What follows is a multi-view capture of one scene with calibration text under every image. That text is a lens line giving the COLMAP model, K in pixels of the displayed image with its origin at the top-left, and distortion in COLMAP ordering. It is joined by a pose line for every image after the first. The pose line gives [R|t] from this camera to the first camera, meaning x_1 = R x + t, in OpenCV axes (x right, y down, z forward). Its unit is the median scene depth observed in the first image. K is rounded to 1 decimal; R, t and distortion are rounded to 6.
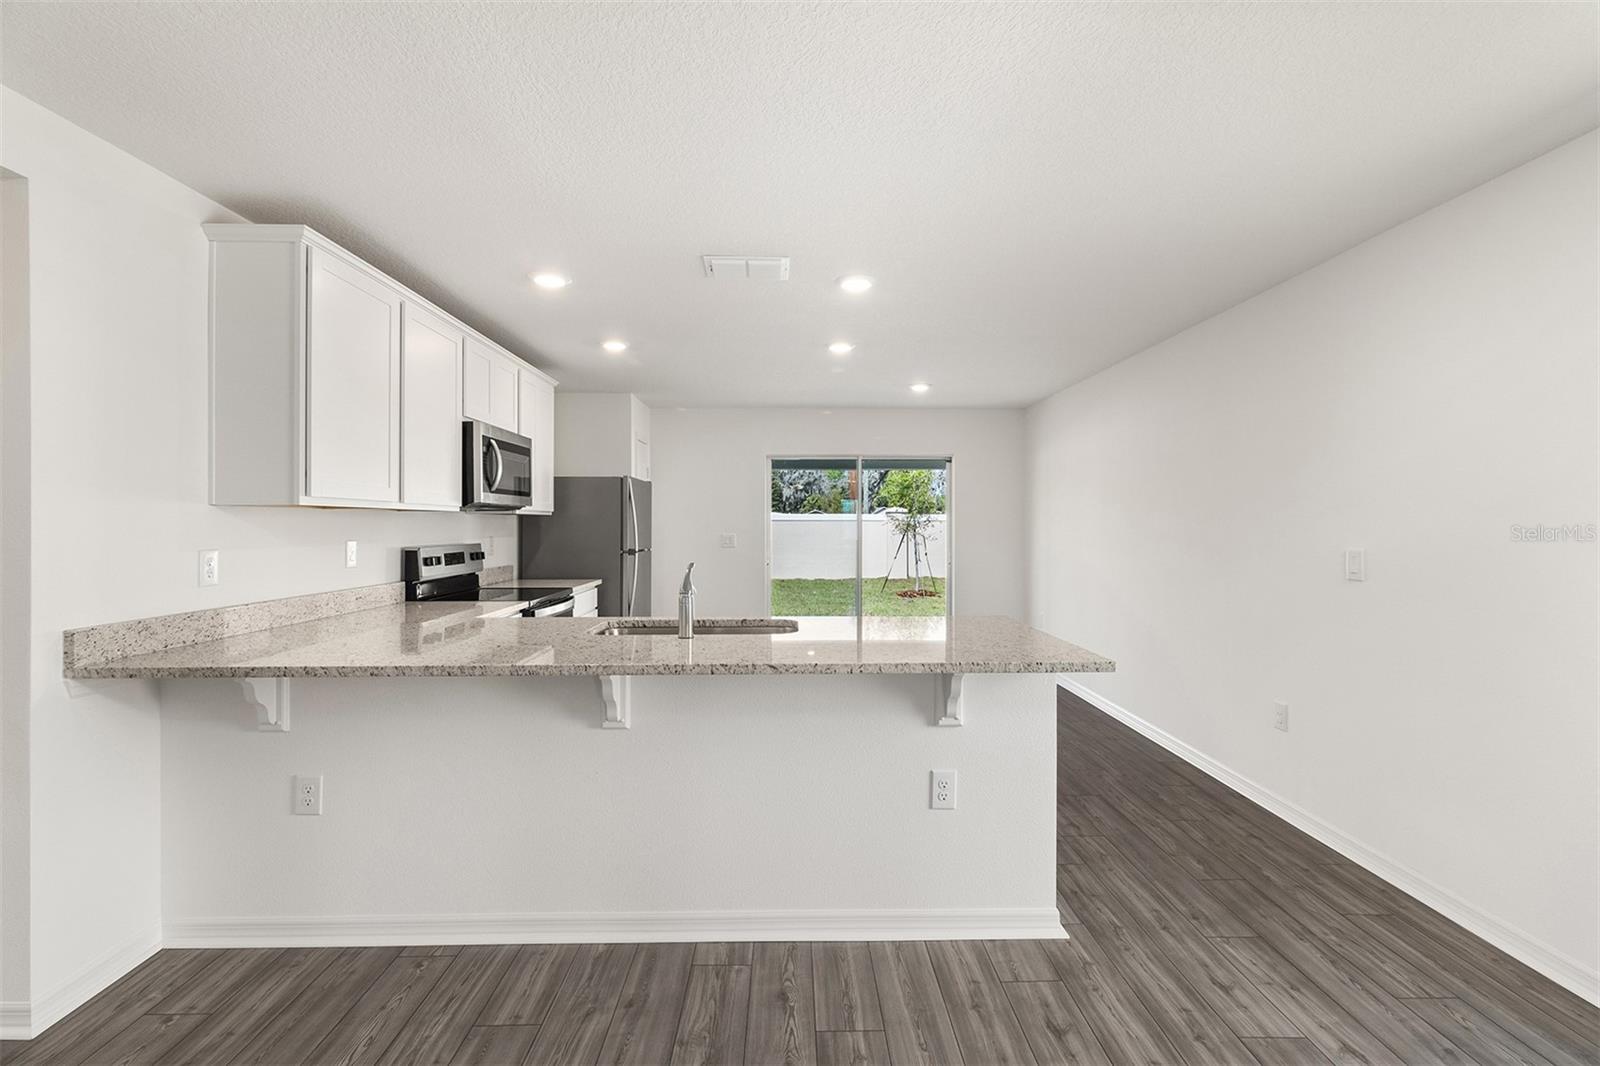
lens RADIAL K [[744.1, 0, 808.0], [0, 744.1, 539.3], [0, 0, 1]] dist [0.001841, -0.000062]
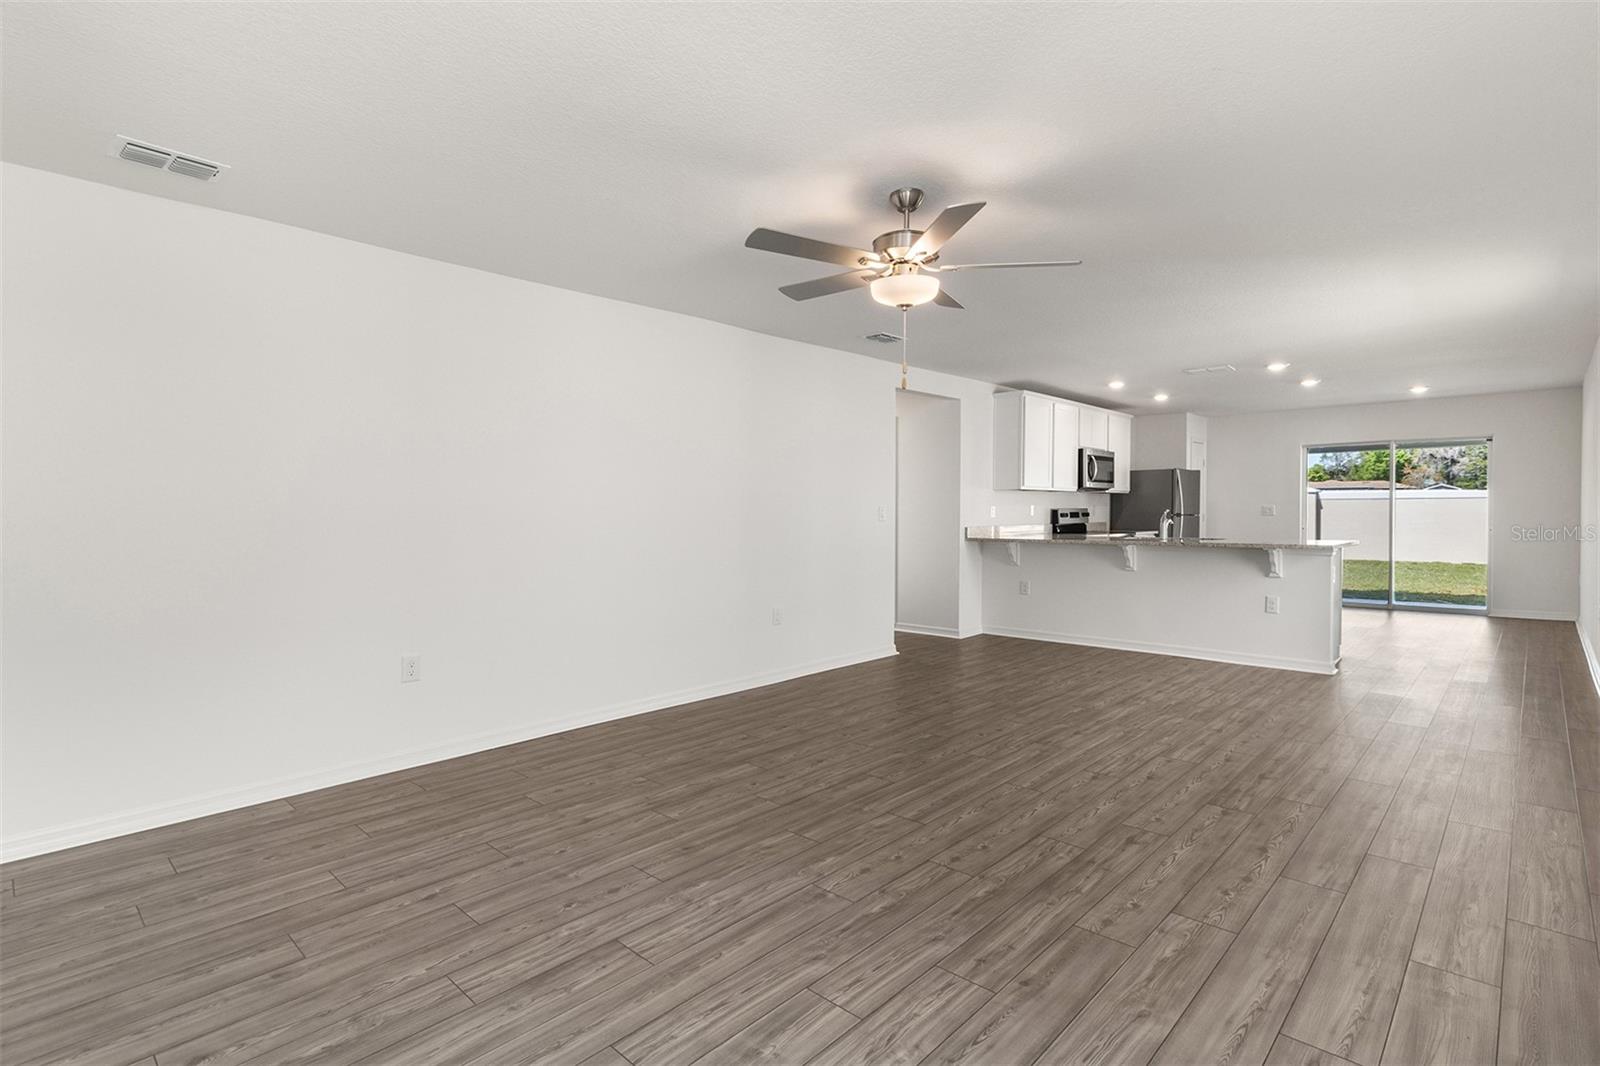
lens RADIAL K [[796.3, 0, 805.2], [0, 796.3, 530.2], [0, 0, 1]] dist [0.003586, 0.001199]
pose [[0.714710, 0.010825, -0.699337, 0.524902], [-0.007530, 0.999941, 0.007782, 0.057080], [0.699380, -0.000296, 0.714750, -1.075520]]
